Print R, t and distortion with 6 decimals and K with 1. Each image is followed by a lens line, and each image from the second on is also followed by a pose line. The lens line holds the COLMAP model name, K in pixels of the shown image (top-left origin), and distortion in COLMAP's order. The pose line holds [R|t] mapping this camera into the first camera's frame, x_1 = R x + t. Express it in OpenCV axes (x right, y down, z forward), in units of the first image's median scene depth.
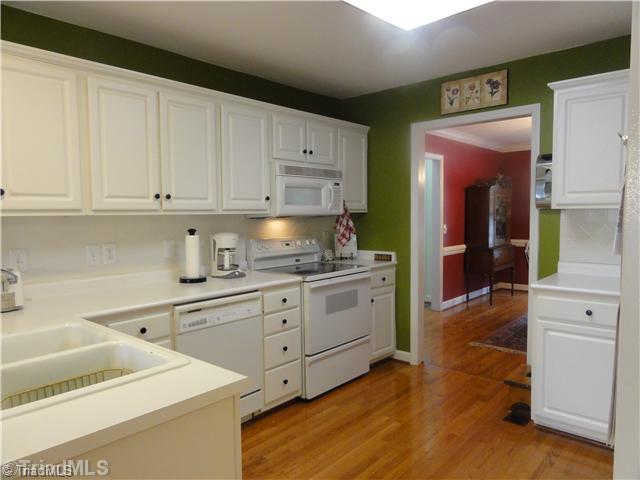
lens RADIAL K [[453.3, 0, 320.0], [0, 453.3, 240.0], [0, 0, 1]] dist [-0.000457, 0.001797]
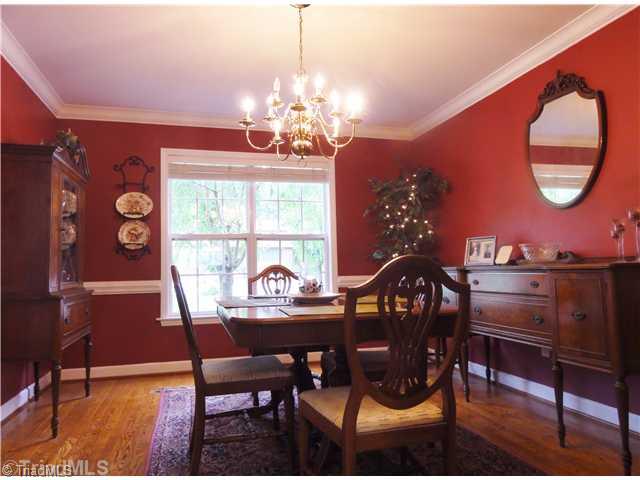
lens RADIAL K [[453.3, 0, 320.0], [0, 453.3, 240.0], [0, 0, 1]] dist [-0.000457, 0.001797]
pose [[0.543078, 0.056366, 0.837788, 0.142554], [0.066532, 0.991719, -0.109850, 0.027816], [-0.837042, 0.115397, 0.534831, 0.516867]]
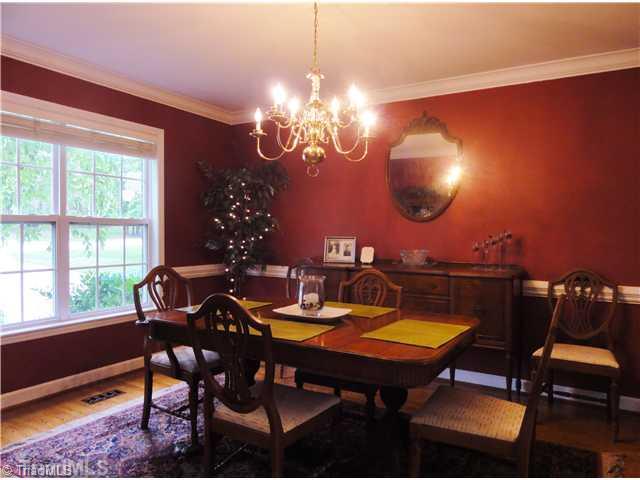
lens RADIAL K [[453.3, 0, 320.0], [0, 453.3, 240.0], [0, 0, 1]] dist [-0.000457, 0.001797]
pose [[-0.186611, -0.008179, 0.982400, 0.102198], [0.056186, 0.998240, 0.018984, -0.031762], [-0.980826, 0.058740, -0.185823, 0.787019]]
